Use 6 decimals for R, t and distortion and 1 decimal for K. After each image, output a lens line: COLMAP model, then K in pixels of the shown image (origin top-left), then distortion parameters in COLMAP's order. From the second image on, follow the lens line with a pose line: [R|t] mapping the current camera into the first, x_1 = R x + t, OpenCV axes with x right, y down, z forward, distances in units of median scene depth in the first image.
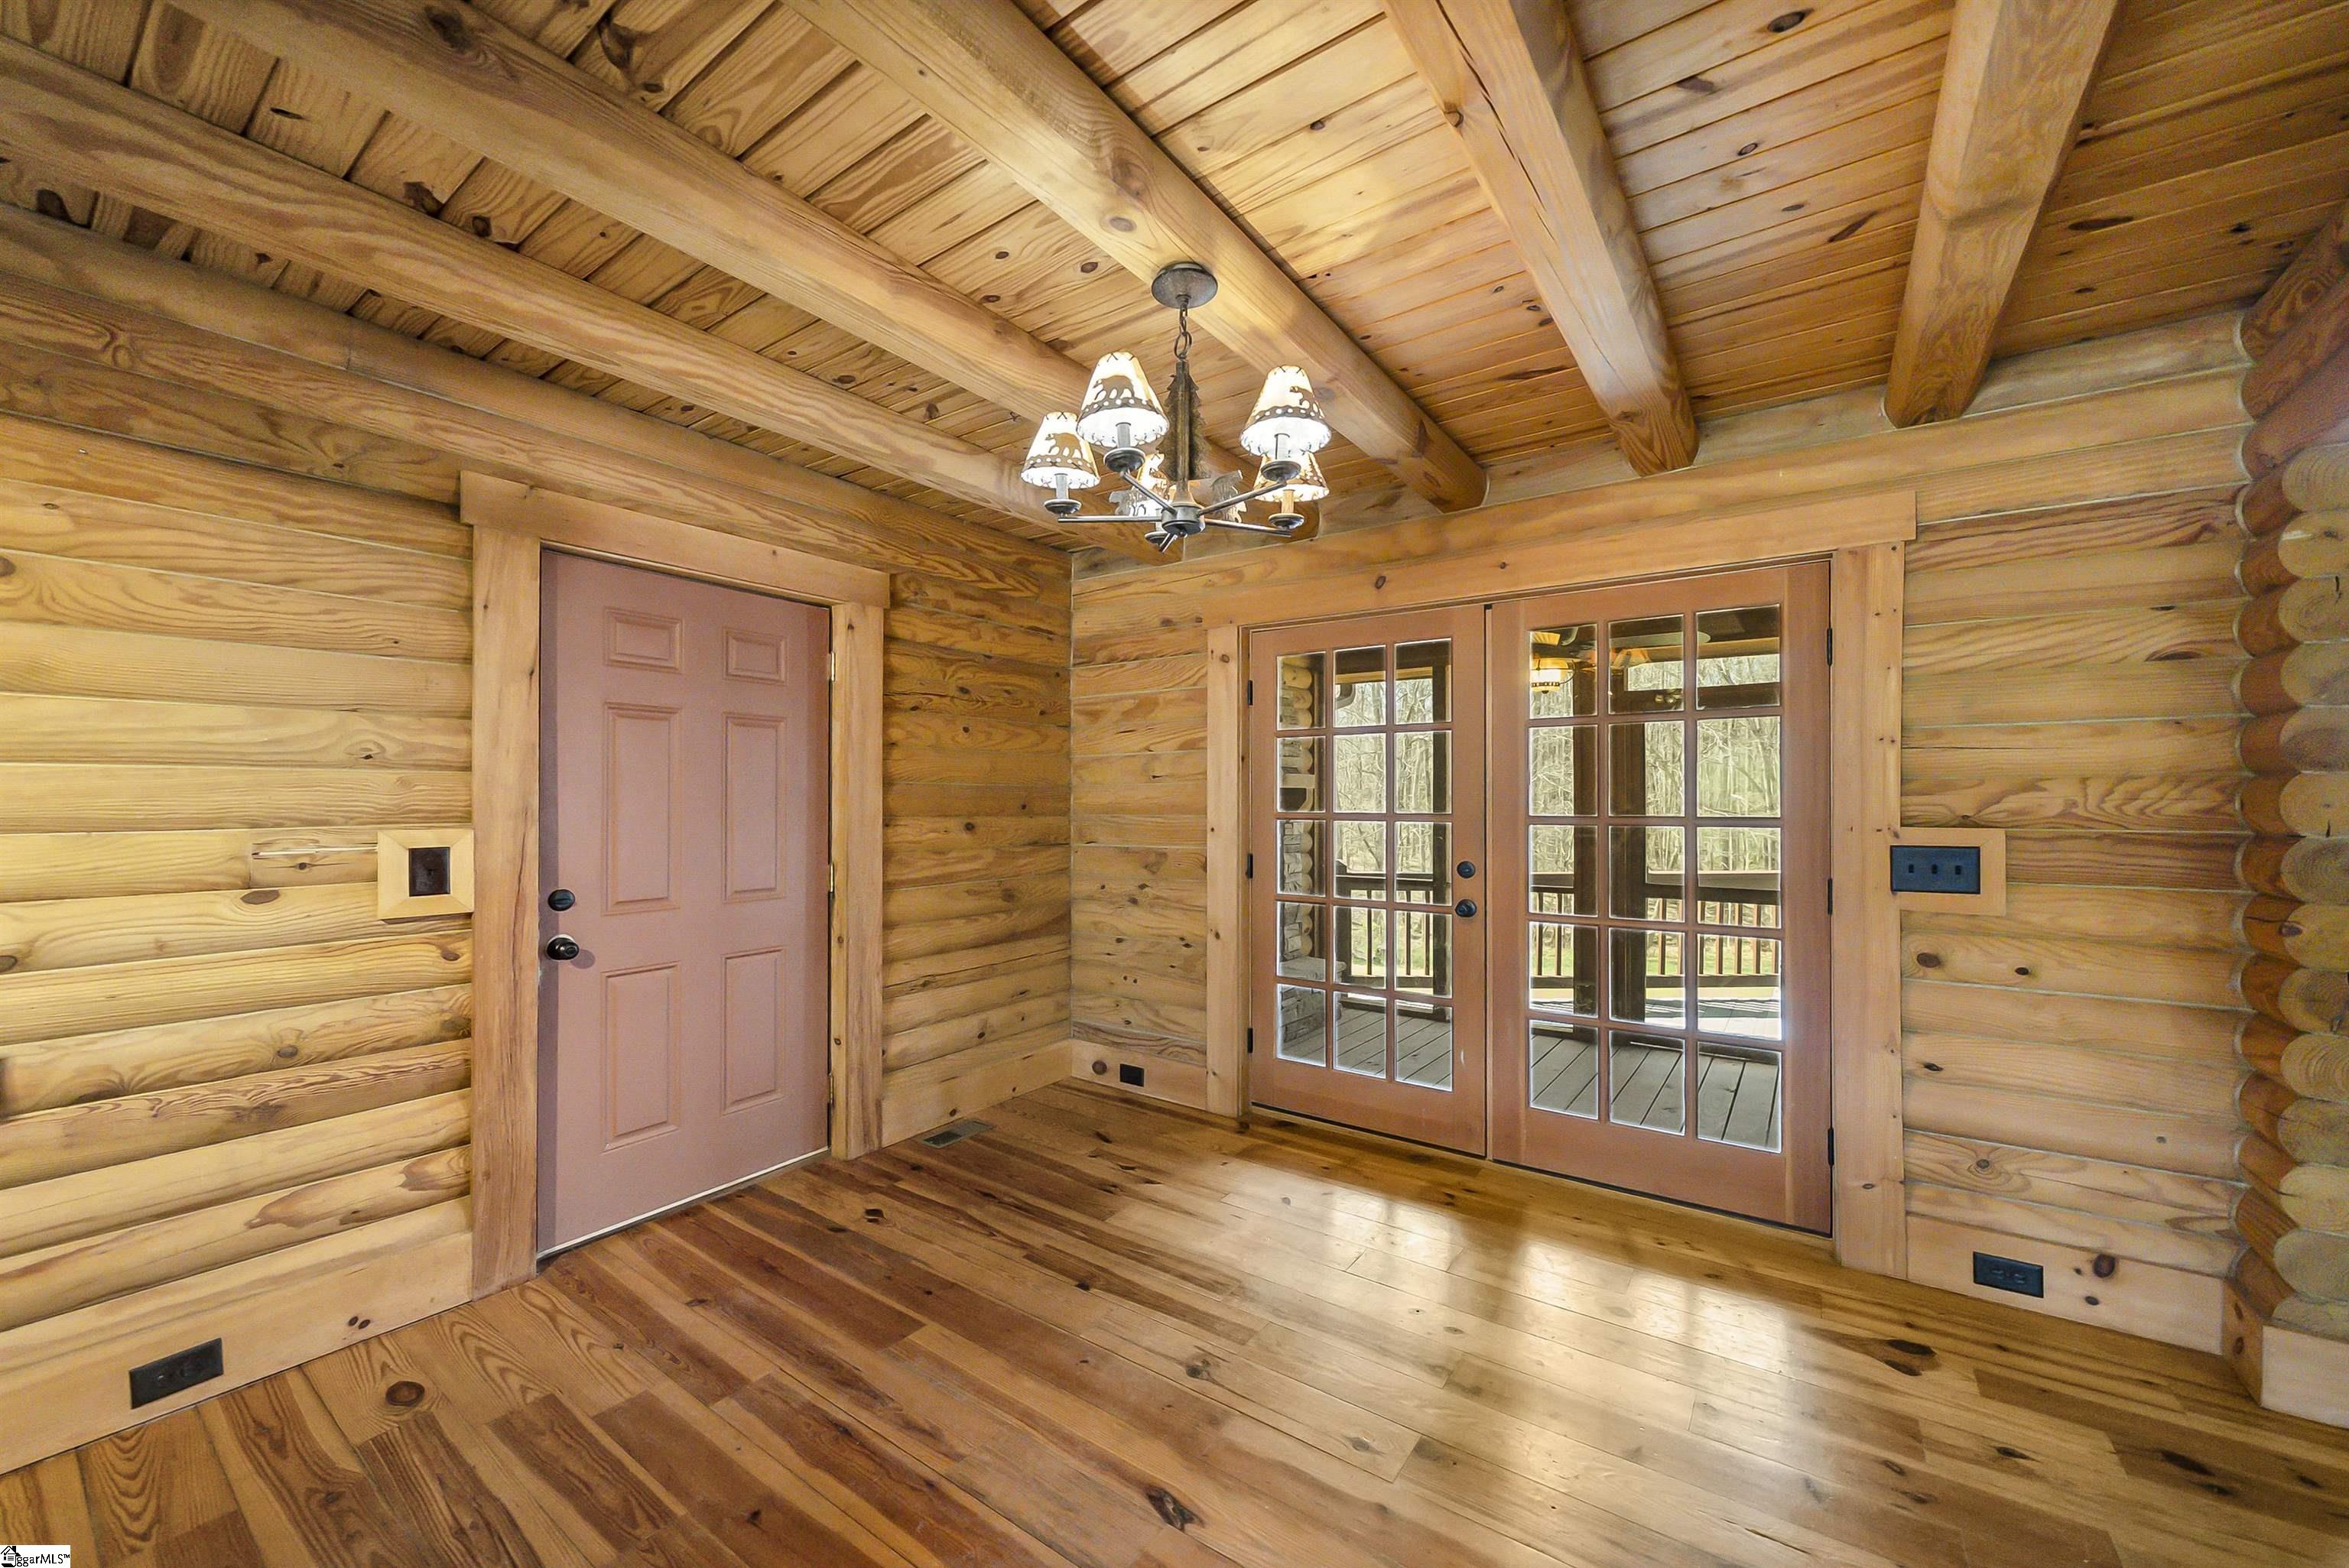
lens RADIAL K [[873.1, 0, 1102.5], [0, 873.1, 788.1], [0, 0, 1]] dist [-0.003726, -0.001201]
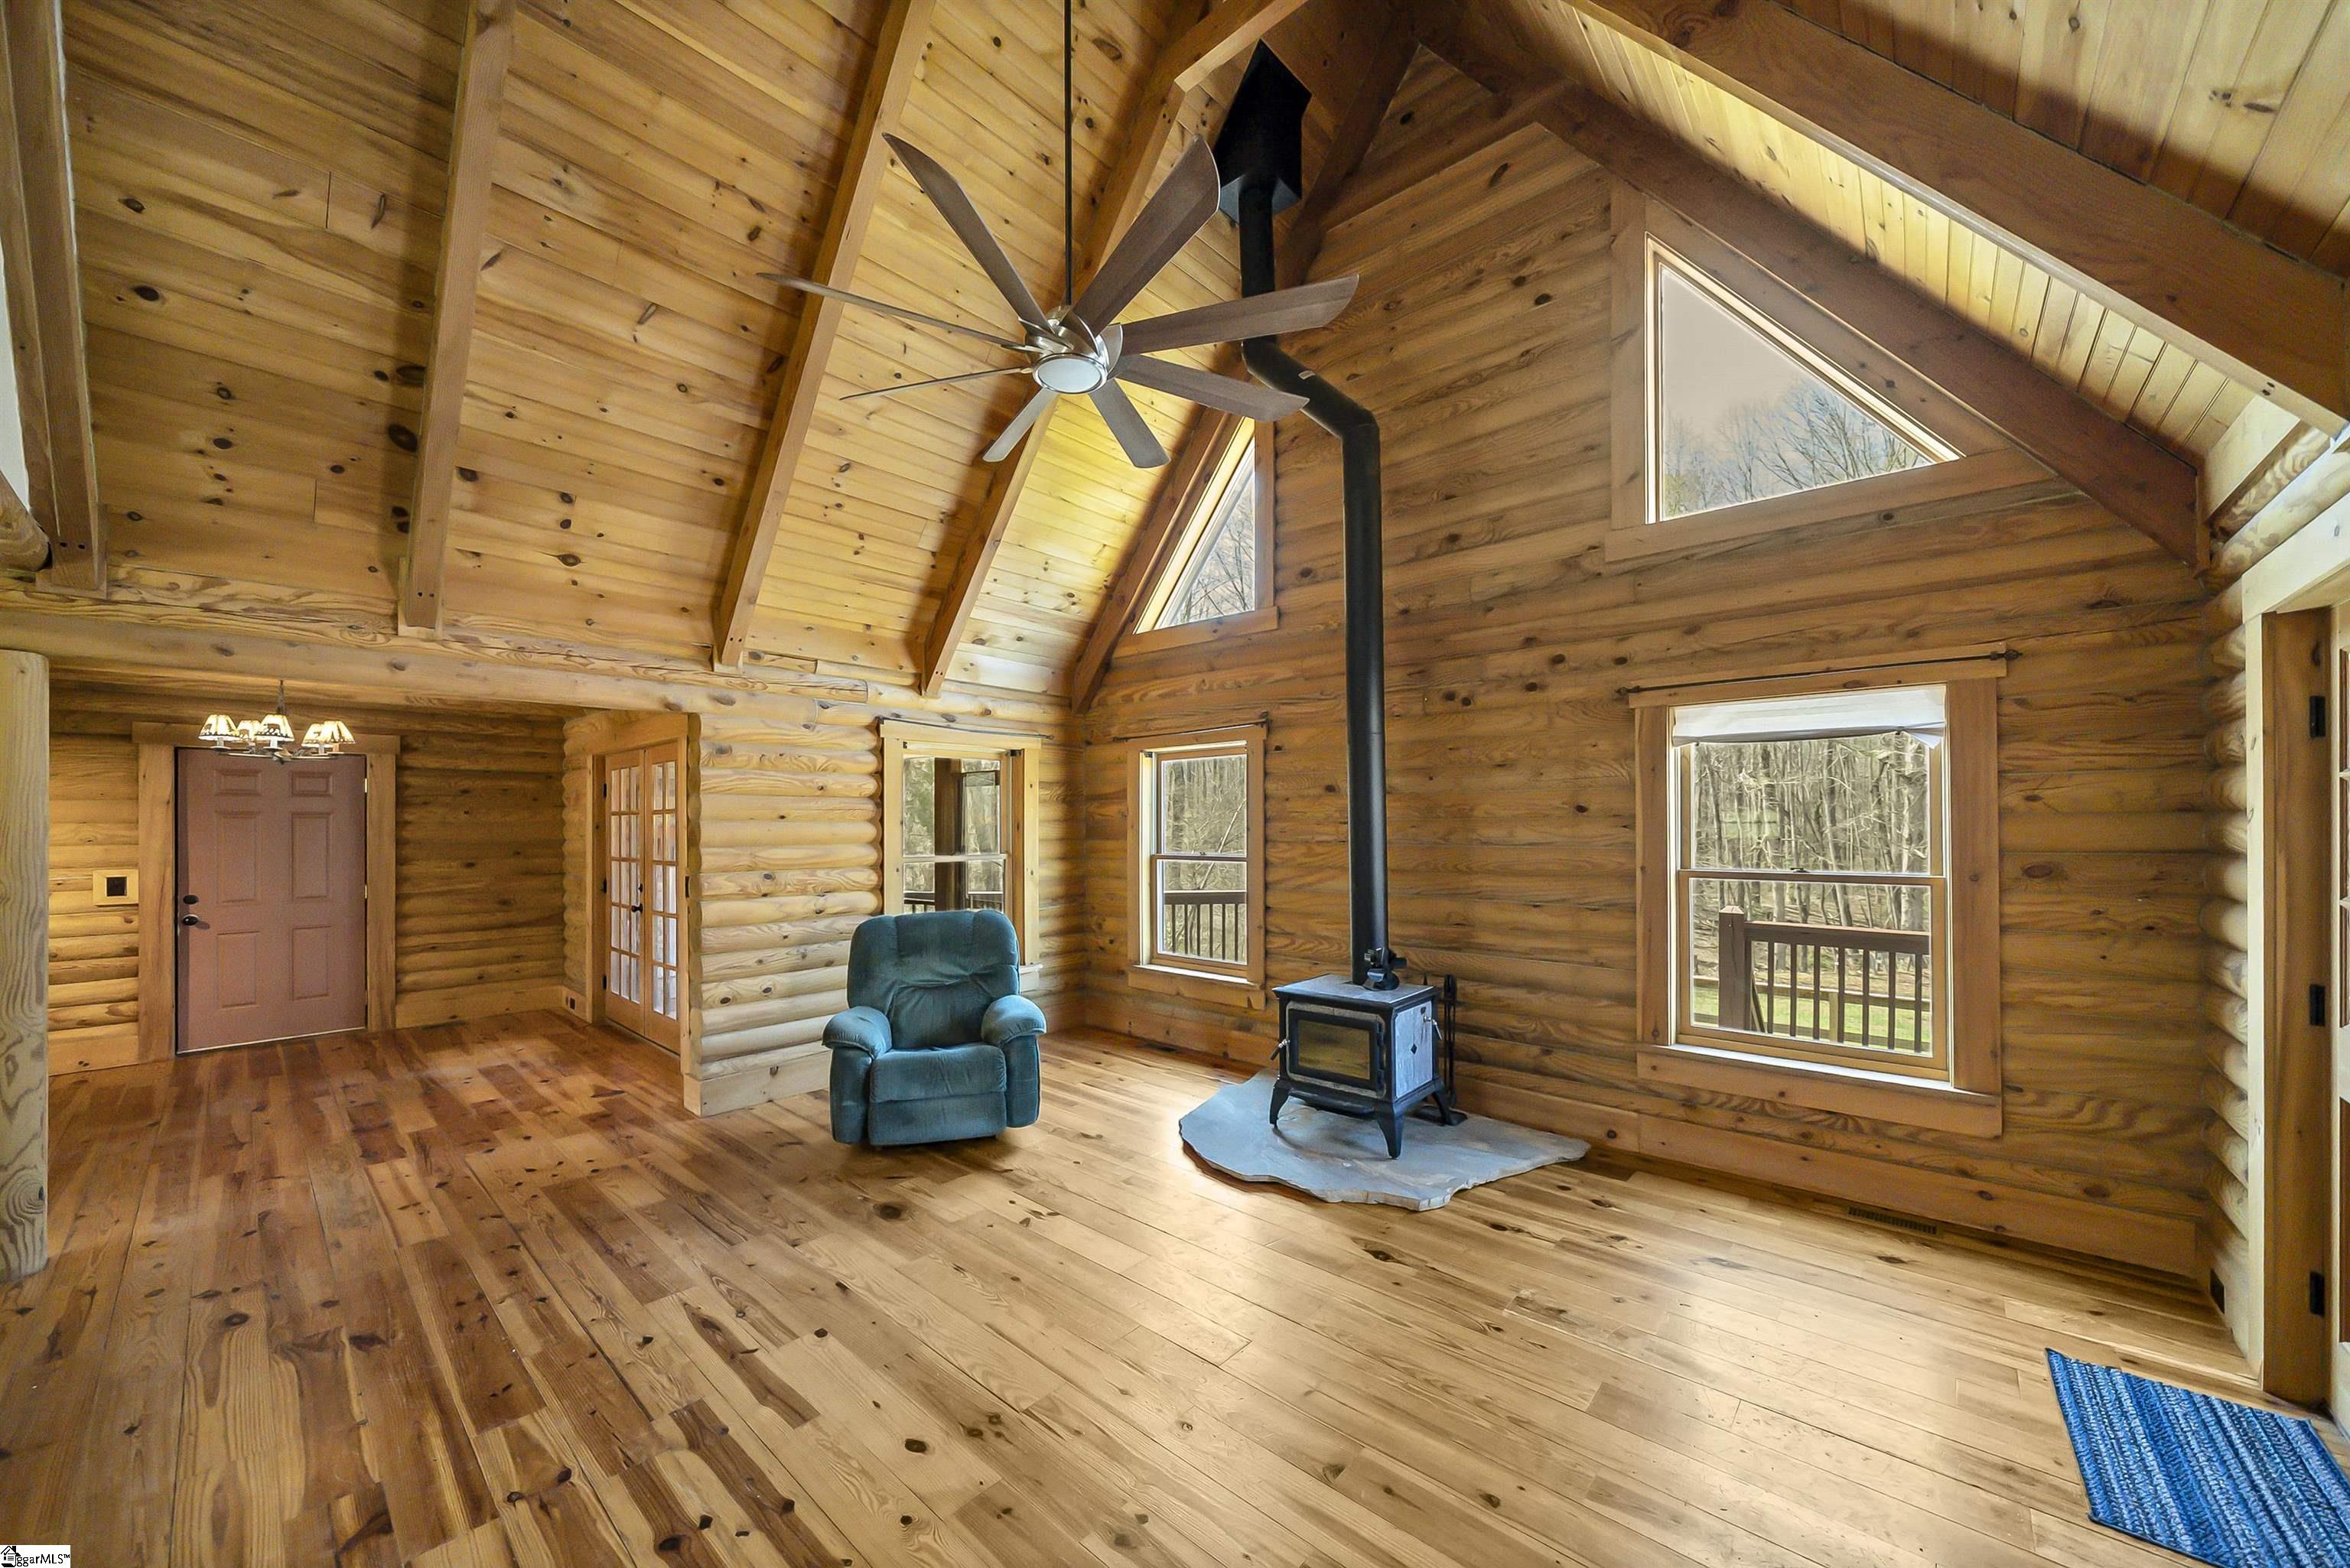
lens RADIAL K [[873.5, 0, 1118.7], [0, 873.5, 811.4], [0, 0, 1]] dist [-0.003726, -0.001201]
pose [[0.990348, -0.010240, -0.138226, 2.100535], [0.010160, 0.999948, -0.001283, -0.075094], [0.138232, -0.000133, 0.990400, -0.917759]]
